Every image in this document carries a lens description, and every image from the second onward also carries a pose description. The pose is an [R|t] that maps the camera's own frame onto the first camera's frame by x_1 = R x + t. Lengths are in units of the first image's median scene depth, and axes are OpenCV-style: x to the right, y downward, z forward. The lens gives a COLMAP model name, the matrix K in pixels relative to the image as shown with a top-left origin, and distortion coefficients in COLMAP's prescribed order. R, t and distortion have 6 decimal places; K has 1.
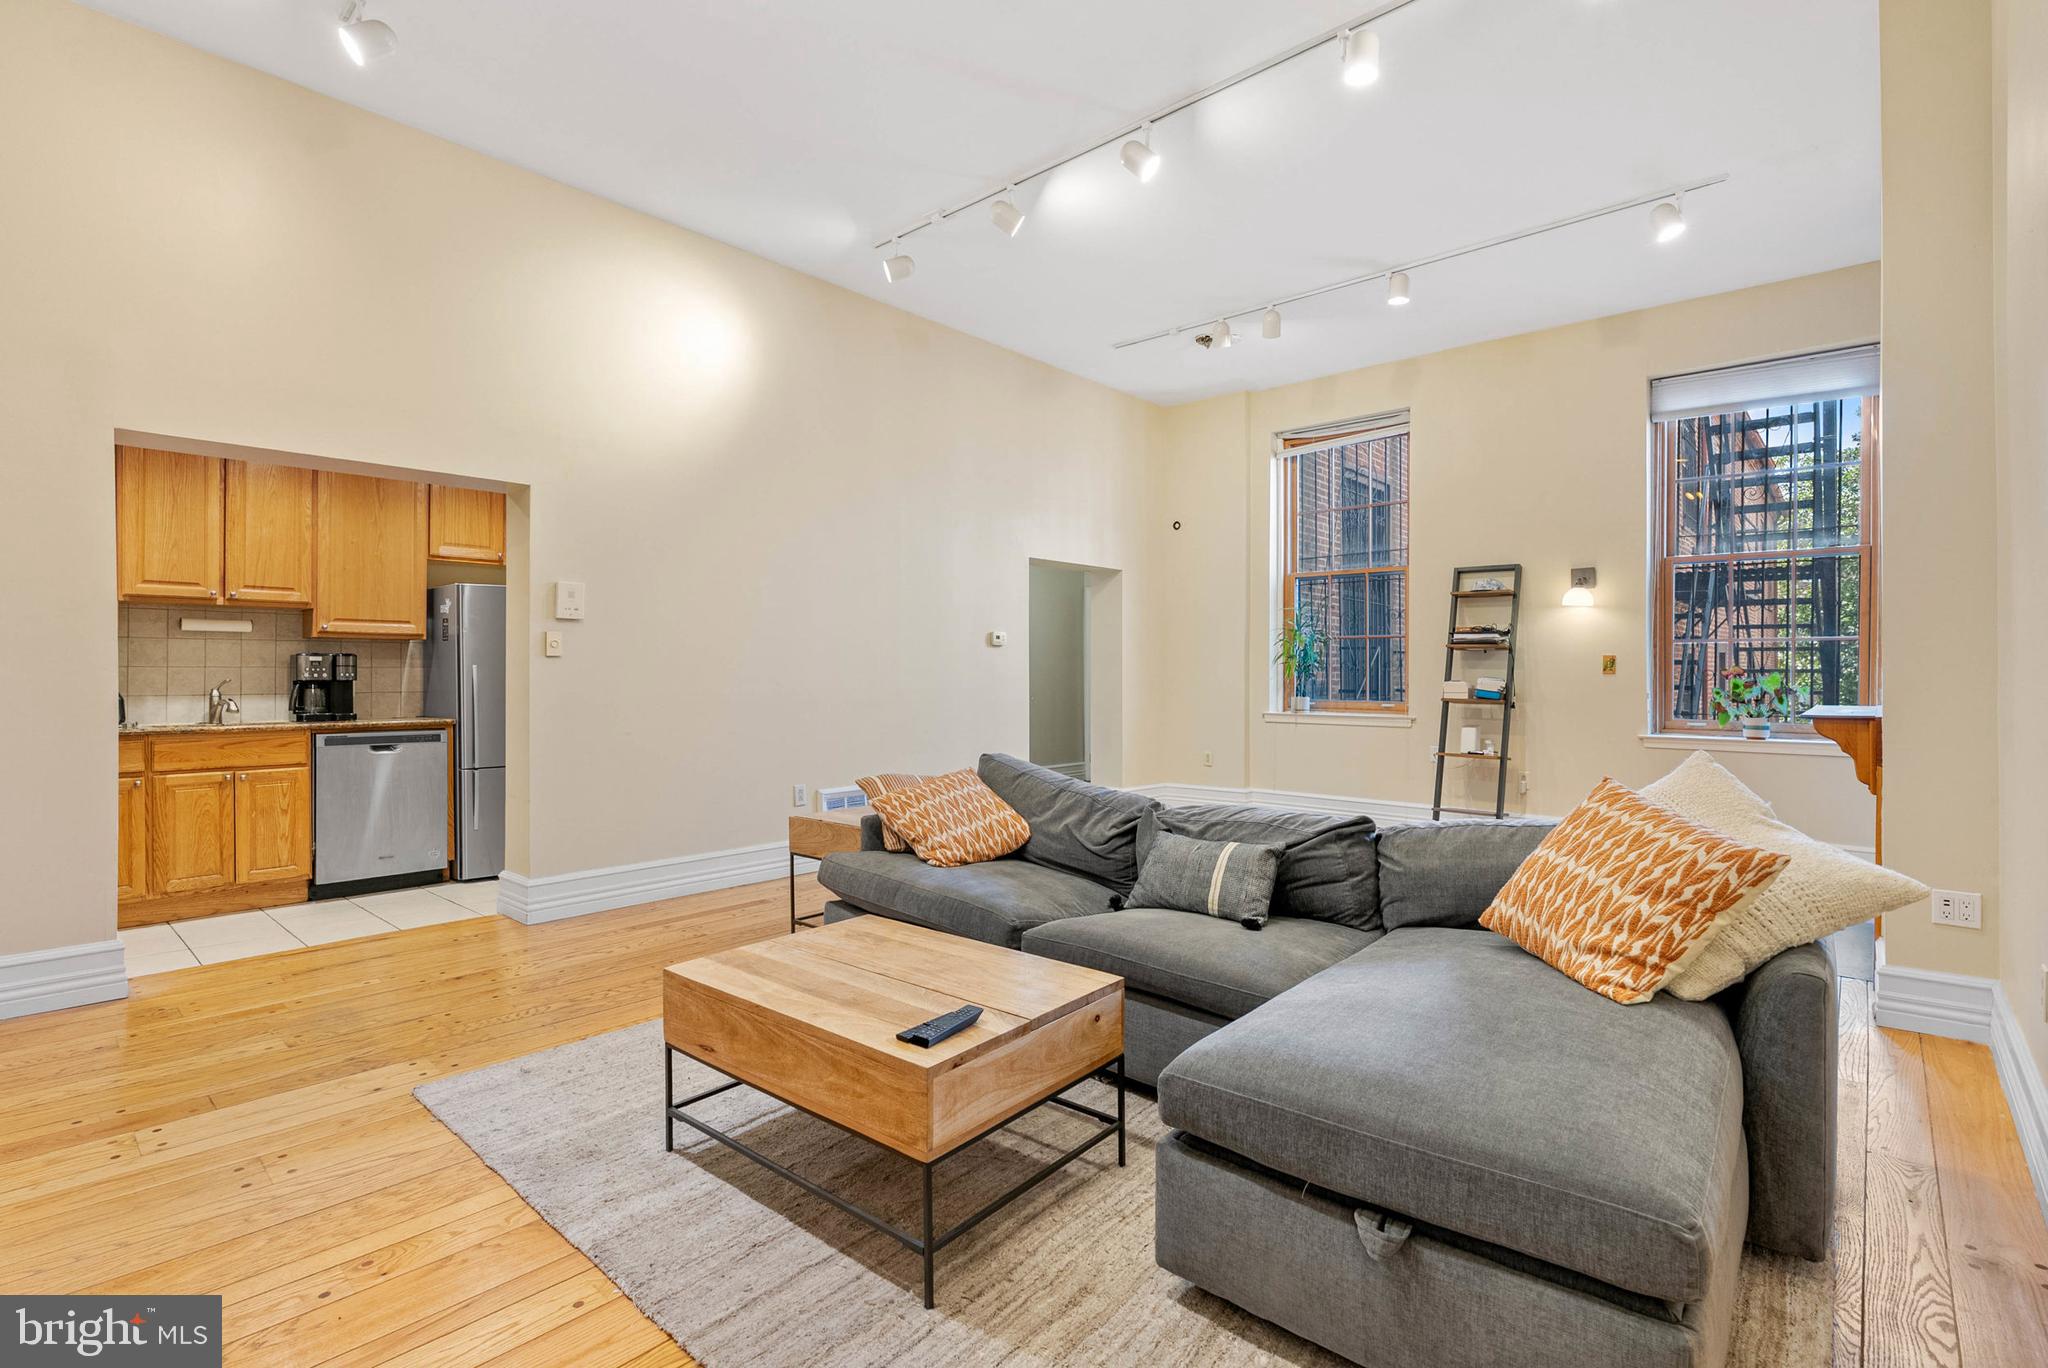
lens RADIAL K [[942.1, 0, 1025.1], [0, 942.1, 674.8], [0, 0, 1]] dist [-0.005810, 0.002751]
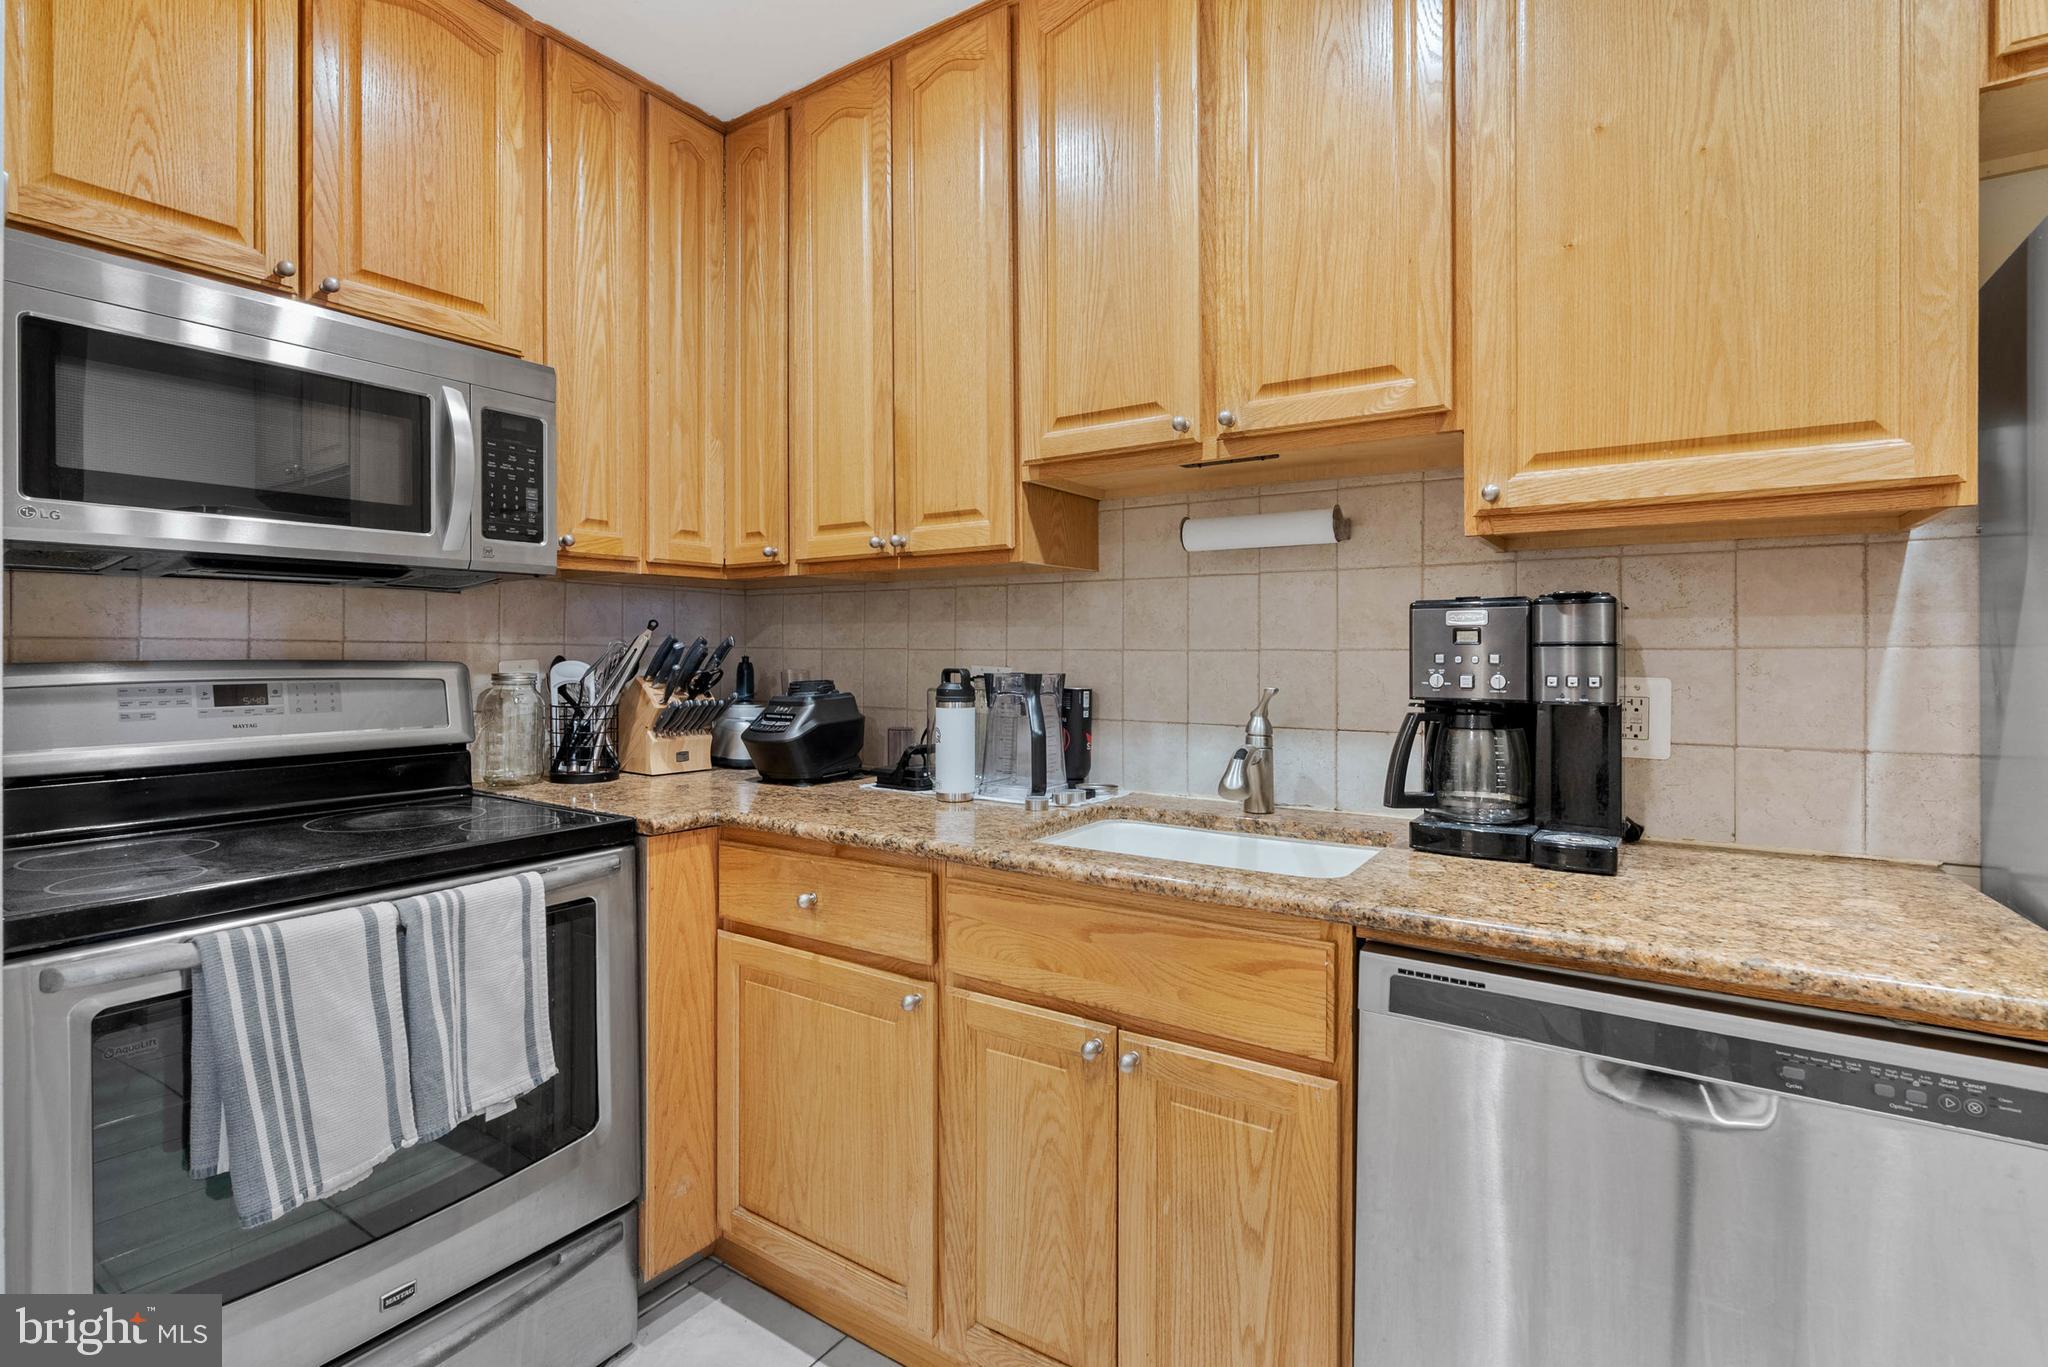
lens RADIAL K [[942.1, 0, 1036.7], [0, 942.1, 649.0], [0, 0, 1]] dist [-0.005810, 0.002751]
pose [[0.156444, -0.000475, -0.987687, -0.512494], [0.000080, 1.000000, -0.000468, -0.008445], [0.987687, -0.000006, 0.156444, 0.838101]]
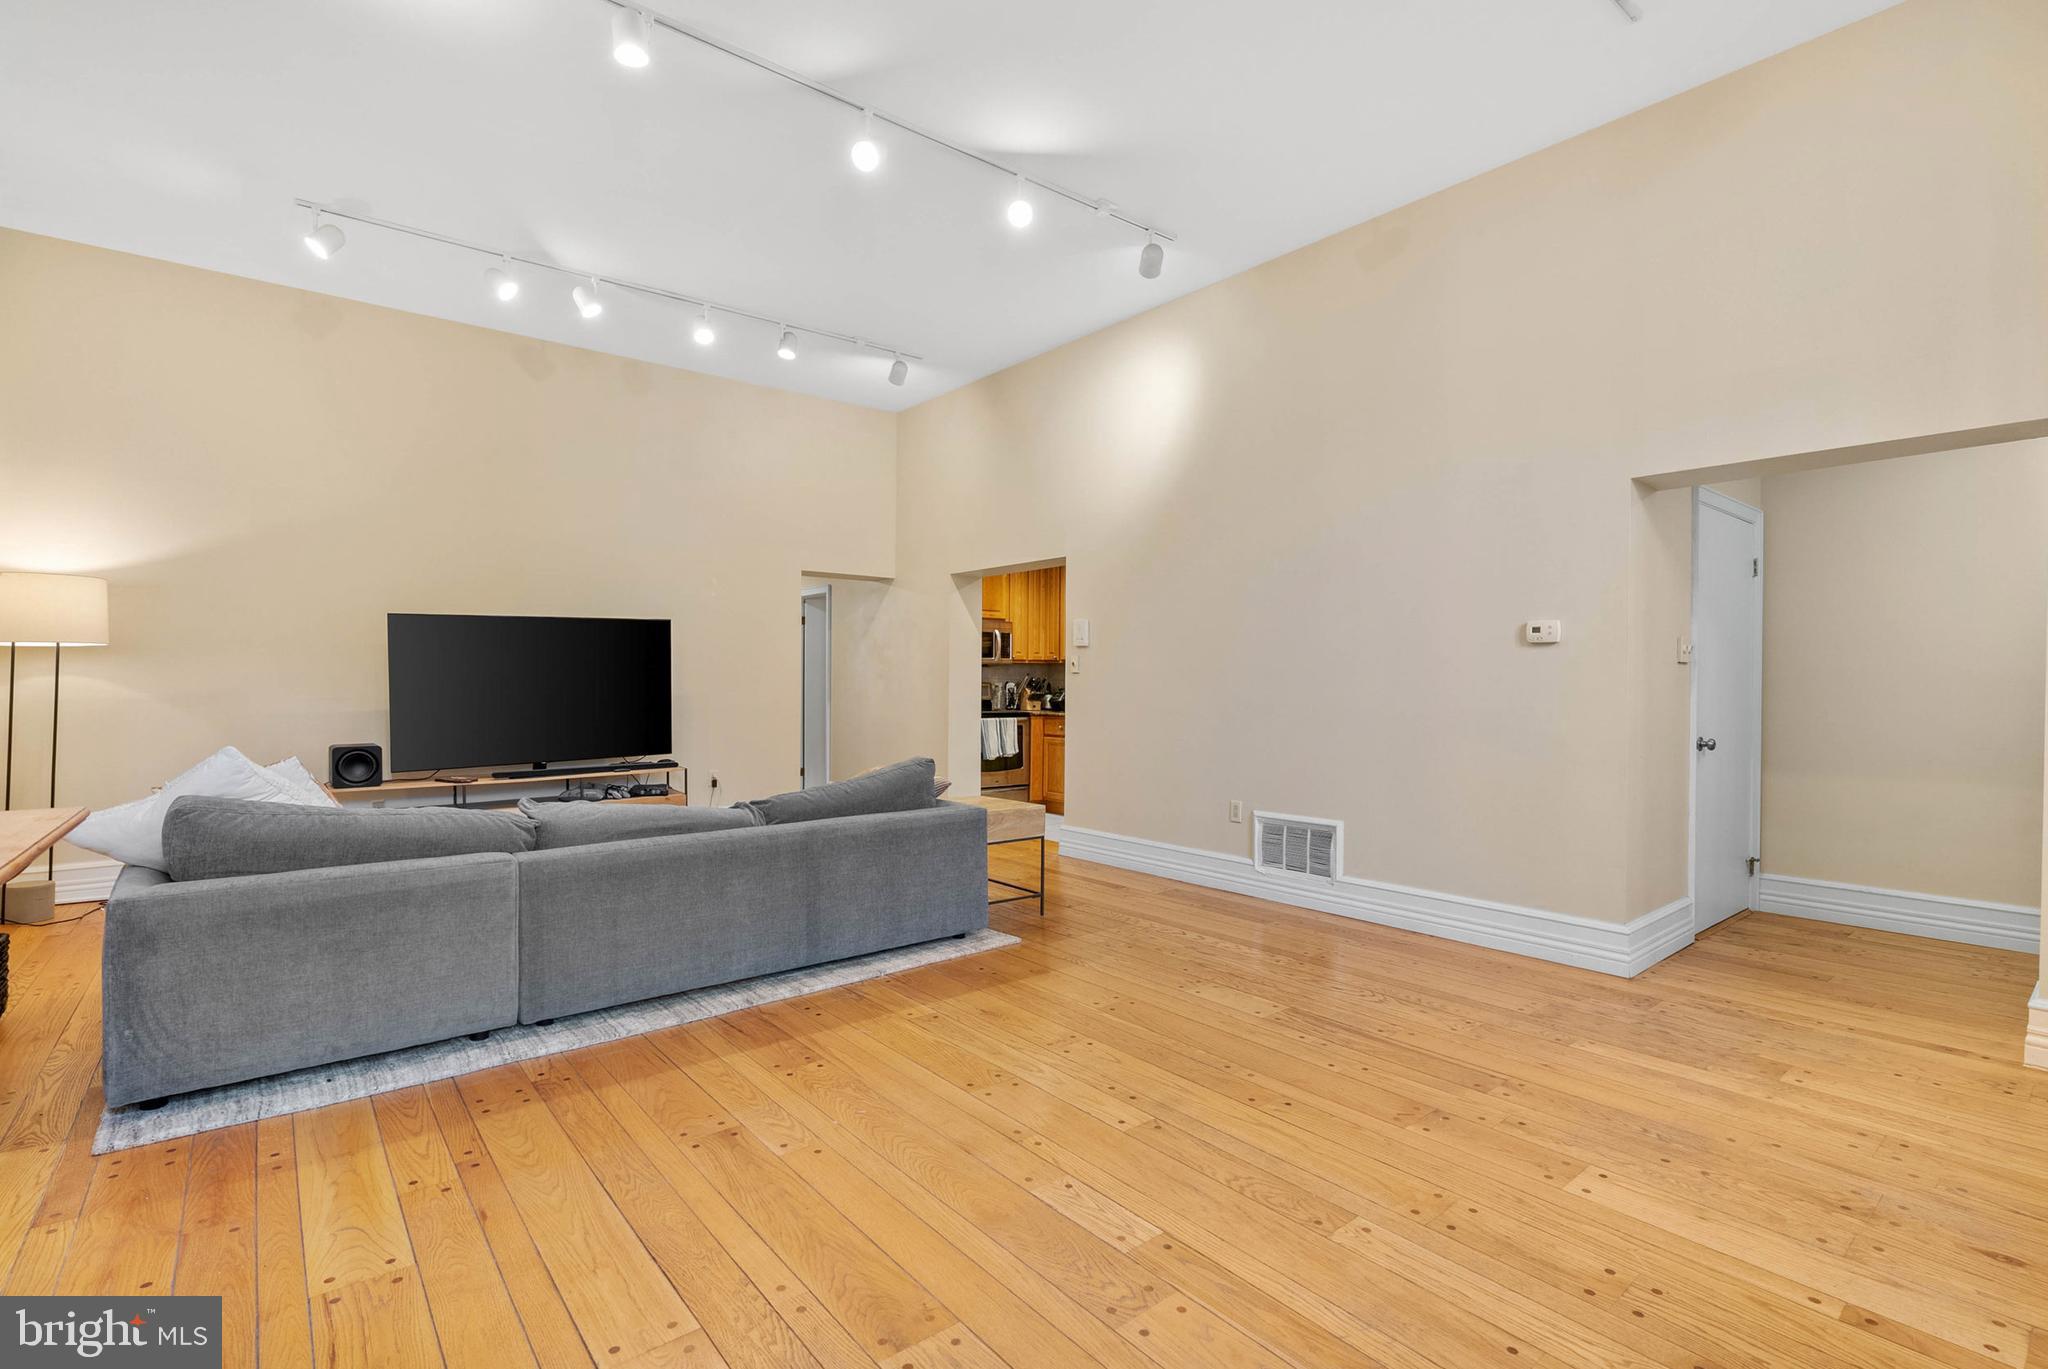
lens RADIAL K [[942.1, 0, 1032.4], [0, 942.1, 684.5], [0, 0, 1]] dist [-0.005810, 0.002751]
pose [[-0.152915, -0.000147, -0.988239, 0.807741], [-0.009903, 0.999950, 0.001383, -0.003137], [0.988190, 0.009998, -0.152909, 1.015112]]
